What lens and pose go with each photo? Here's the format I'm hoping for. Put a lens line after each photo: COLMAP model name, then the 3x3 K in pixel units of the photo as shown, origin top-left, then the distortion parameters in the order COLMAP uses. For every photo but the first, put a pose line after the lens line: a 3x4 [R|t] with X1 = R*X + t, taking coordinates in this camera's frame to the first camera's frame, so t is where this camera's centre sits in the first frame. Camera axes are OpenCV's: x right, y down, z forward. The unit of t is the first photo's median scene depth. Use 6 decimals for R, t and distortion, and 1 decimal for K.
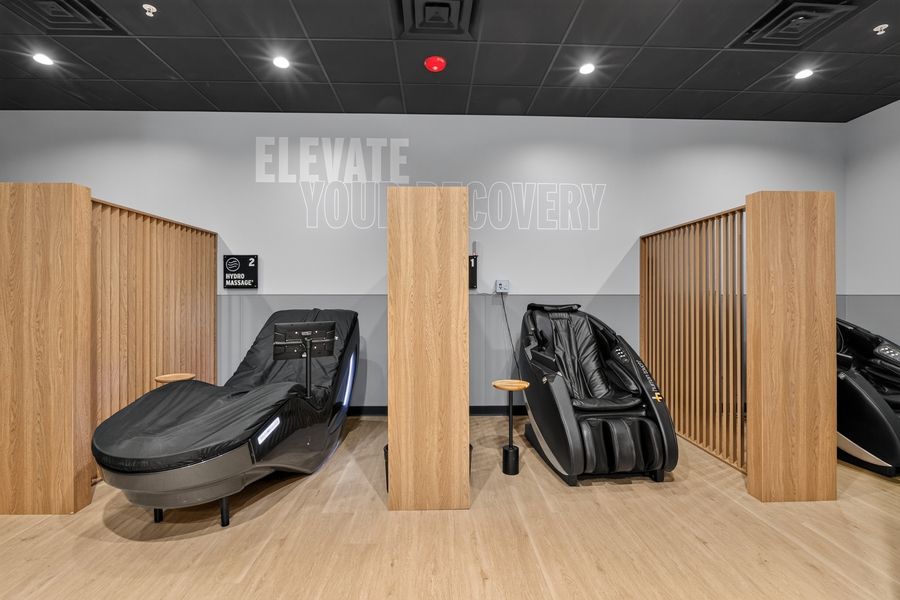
lens RADIAL K [[408.1, 0, 445.8], [0, 408.1, 301.7], [0, 0, 1]] dist [-0.000758, -0.000041]
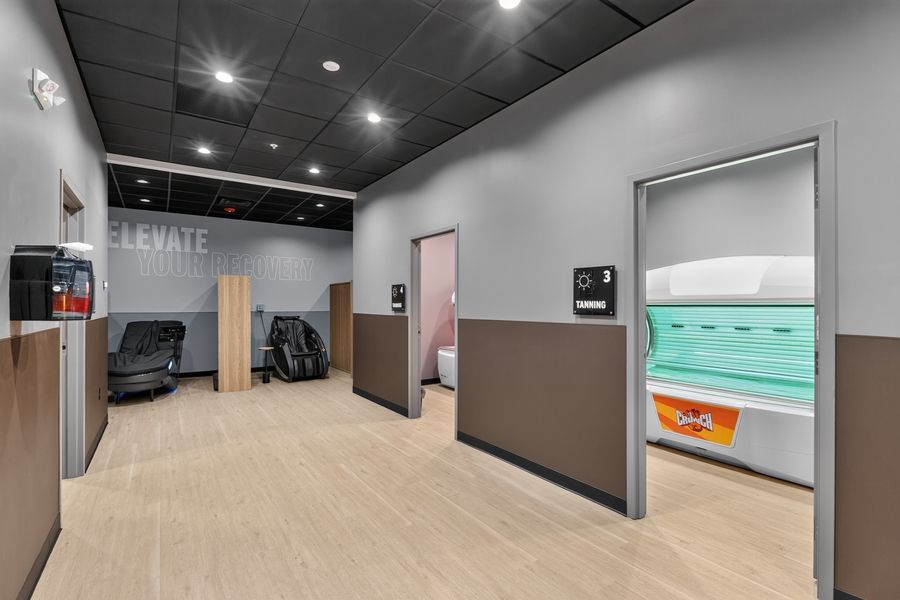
lens RADIAL K [[408.1, 0, 445.8], [0, 408.1, 301.7], [0, 0, 1]] dist [-0.000758, -0.000041]
pose [[0.835321, 0.004287, 0.549746, -0.235189], [0.006824, 0.999812, -0.018165, -0.026677], [-0.549720, 0.018925, 0.835134, -1.347641]]
